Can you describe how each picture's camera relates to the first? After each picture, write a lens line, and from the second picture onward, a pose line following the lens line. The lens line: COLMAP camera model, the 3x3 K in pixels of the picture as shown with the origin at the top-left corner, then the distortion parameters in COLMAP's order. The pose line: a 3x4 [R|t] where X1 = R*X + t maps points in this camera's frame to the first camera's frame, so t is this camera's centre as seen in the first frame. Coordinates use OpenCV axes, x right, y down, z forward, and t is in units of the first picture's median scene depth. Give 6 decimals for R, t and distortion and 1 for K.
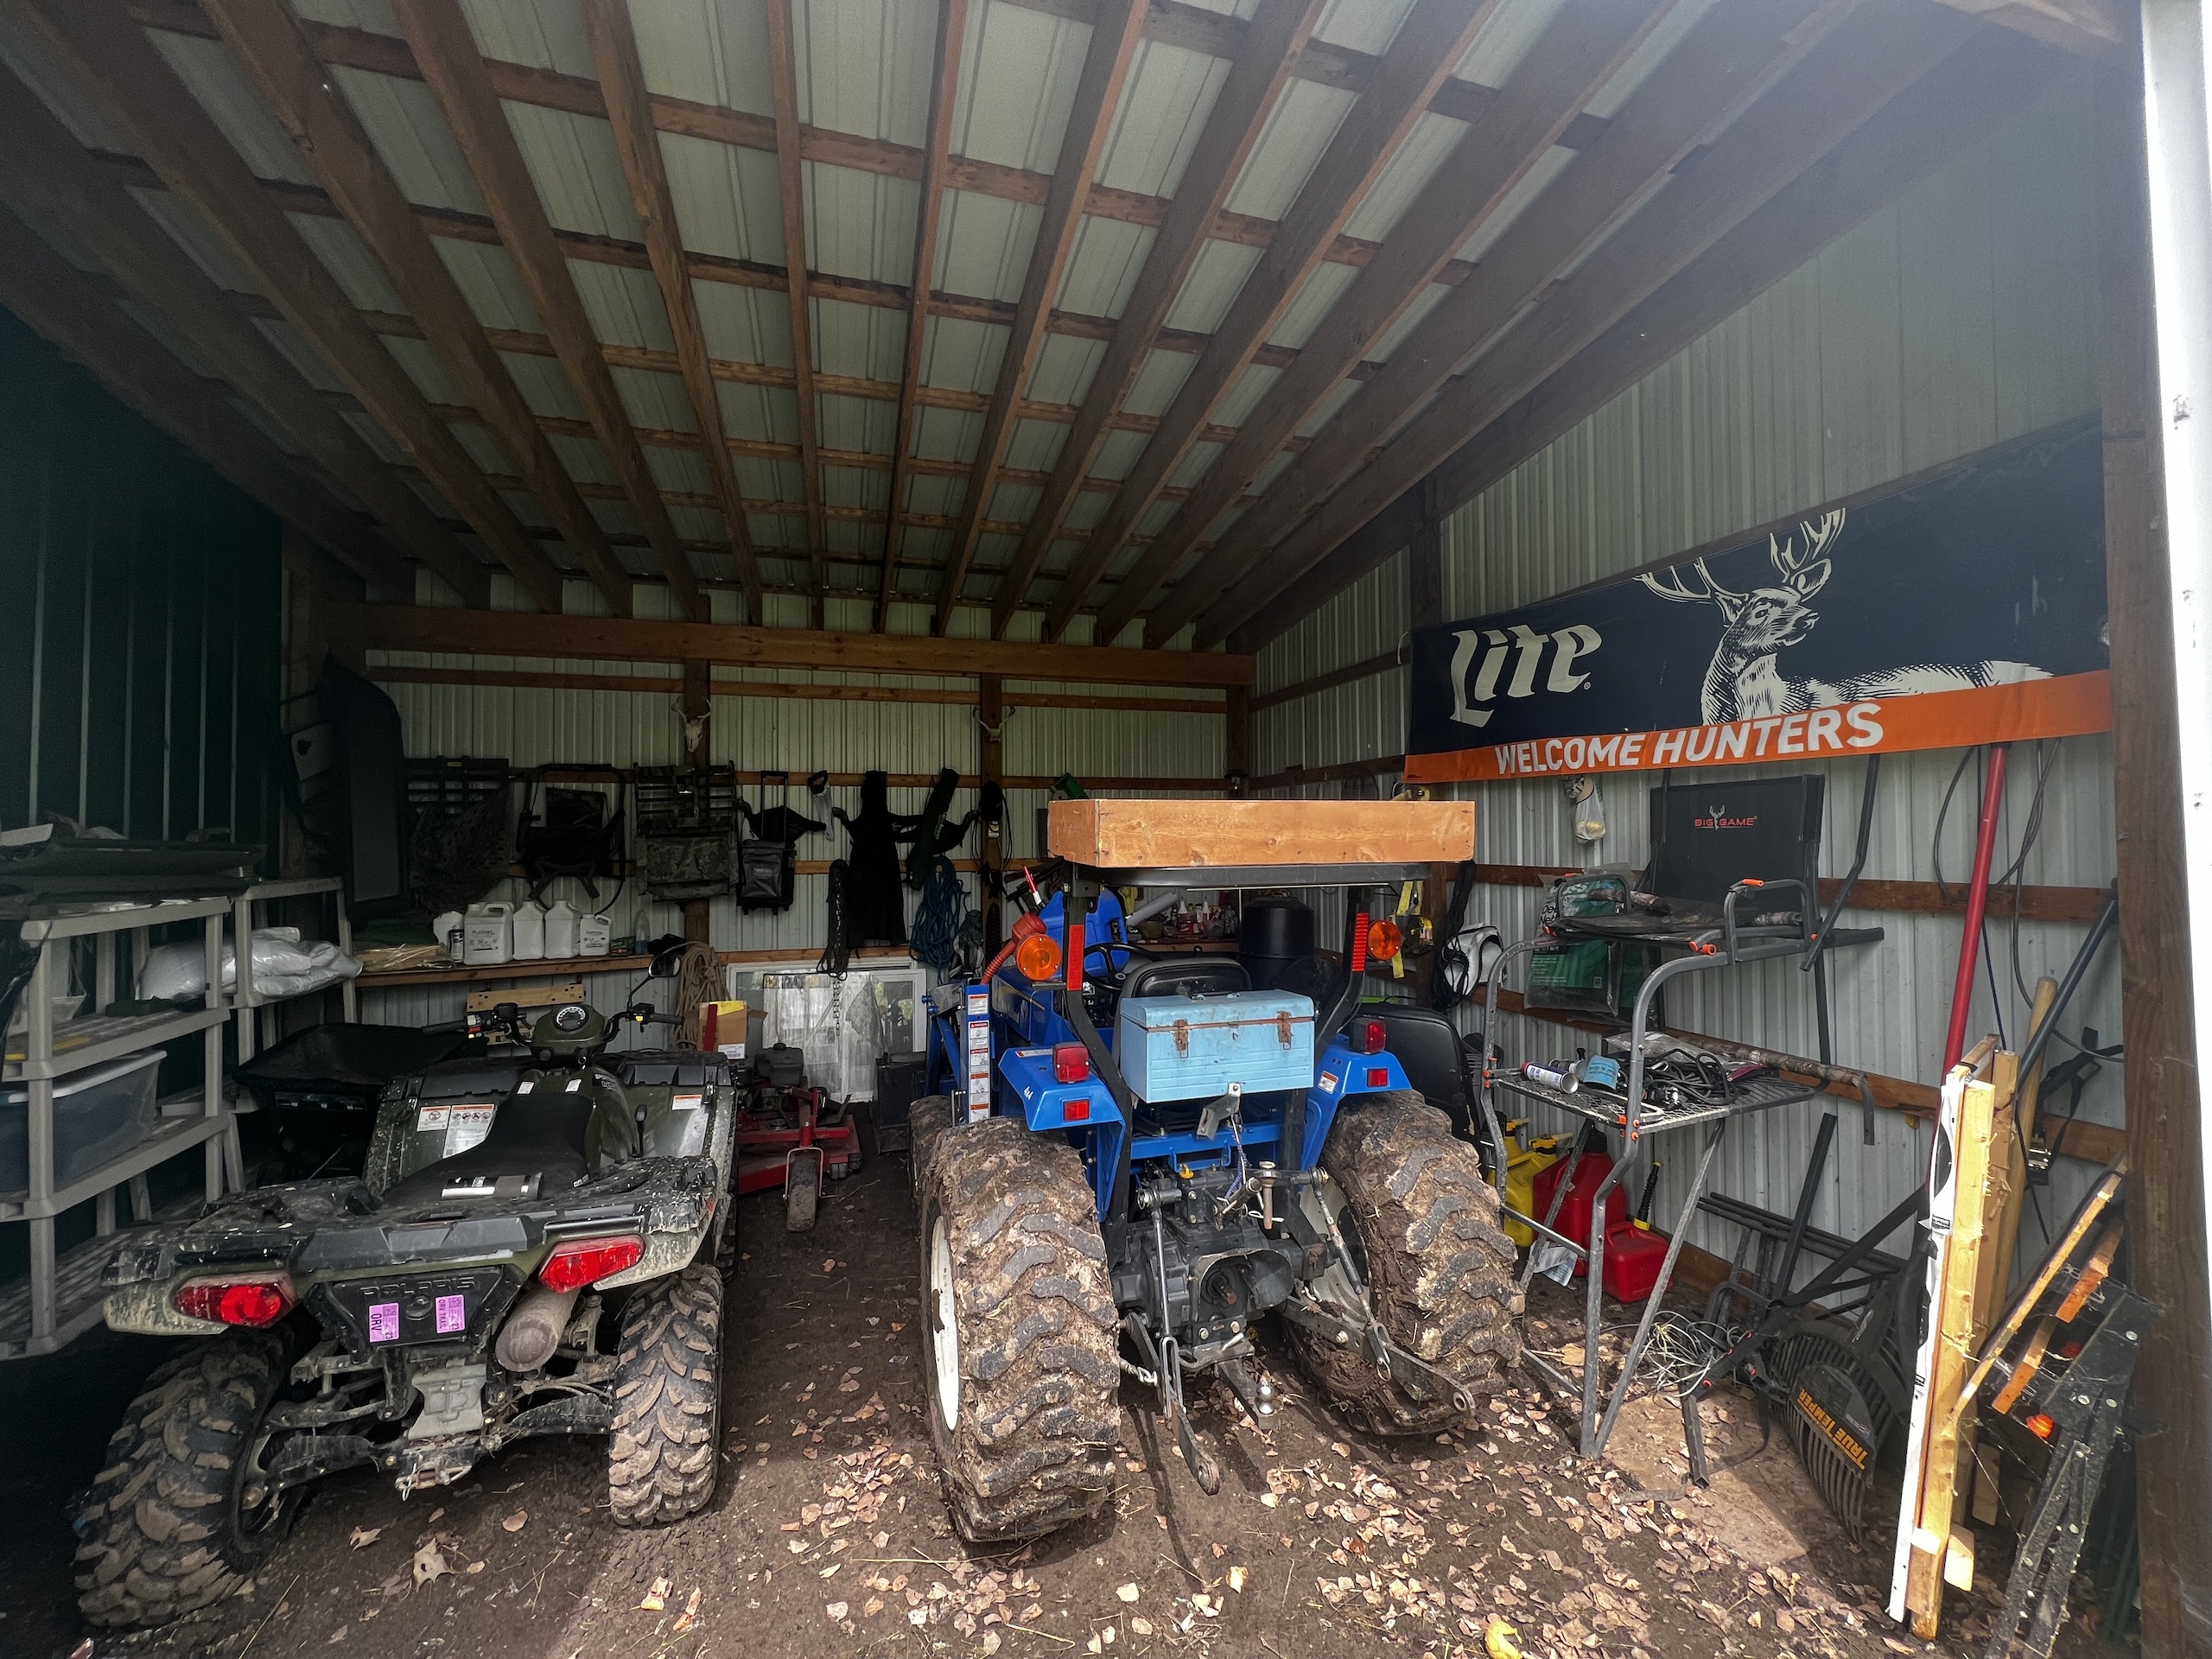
lens RADIAL K [[883.4, 0, 1096.8], [0, 883.4, 823.5], [0, 0, 1]] dist [-0.001828, -0.000433]
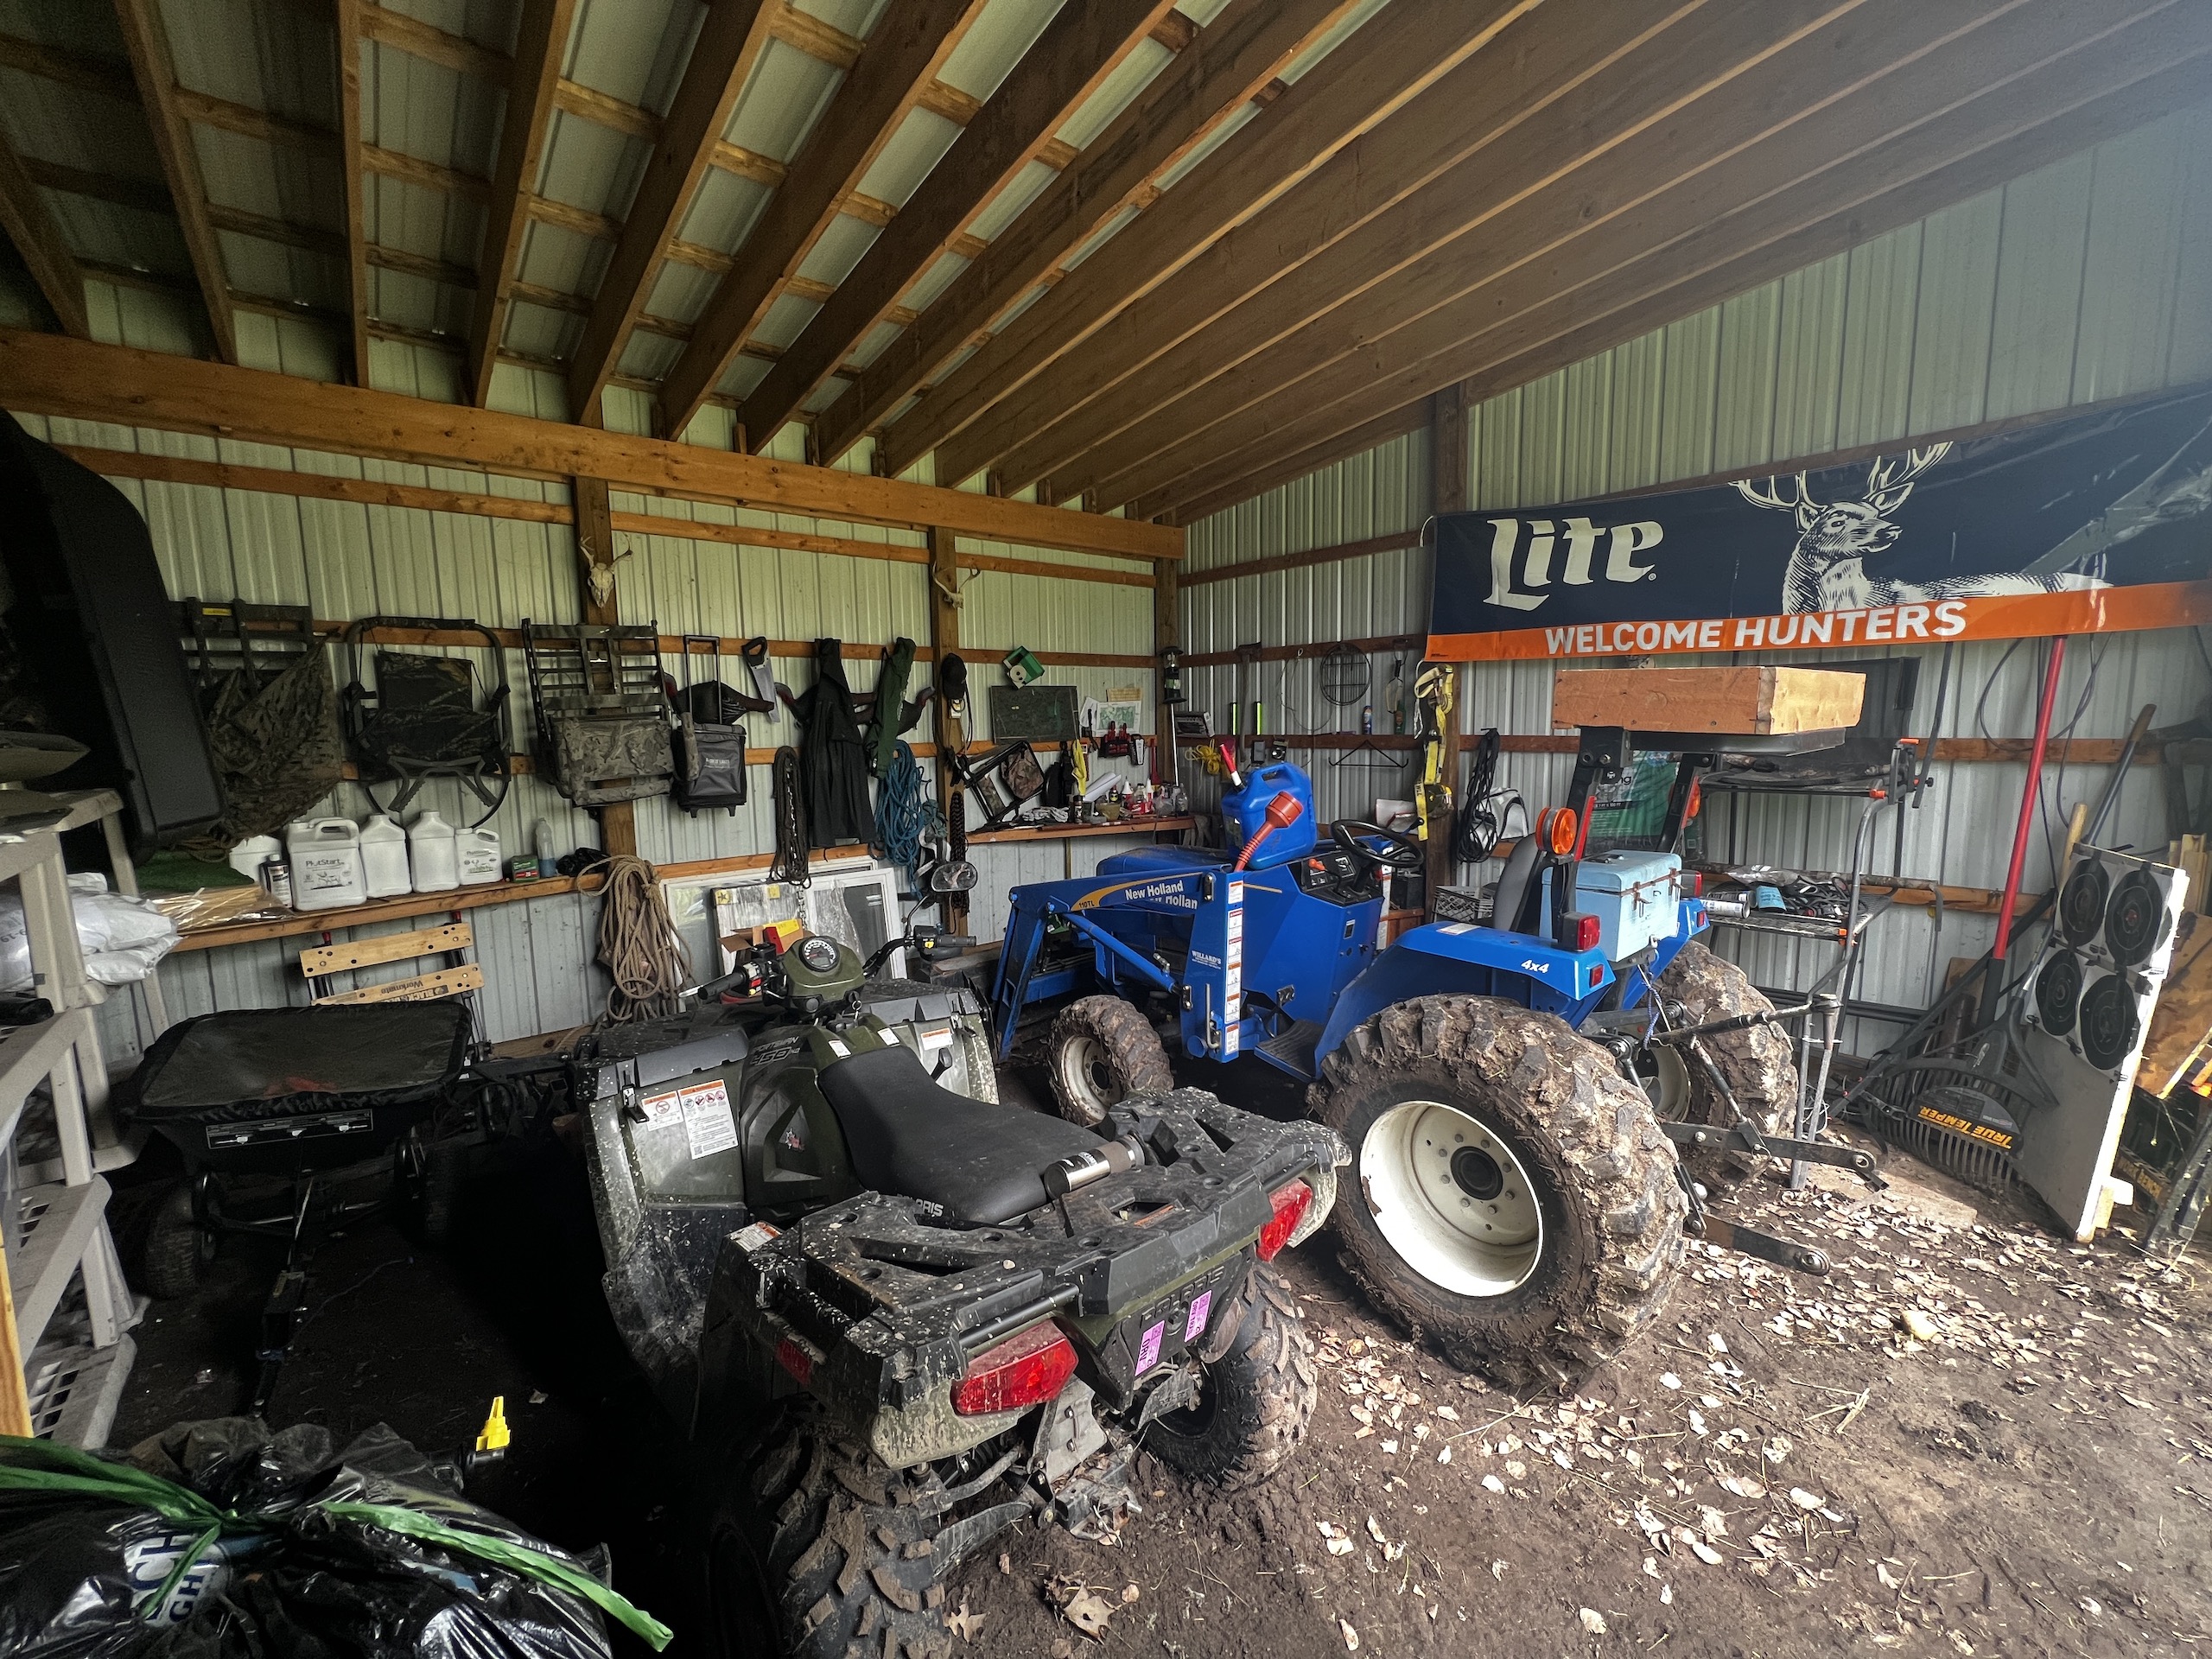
lens RADIAL K [[883.4, 0, 1103.3], [0, 883.4, 826.1], [0, 0, 1]] dist [-0.001828, -0.000433]
pose [[0.919245, -0.058397, 0.389331, -0.500017], [0.005201, 0.990652, 0.136311, 0.005139], [-0.393652, -0.123279, 0.910956, 0.167184]]
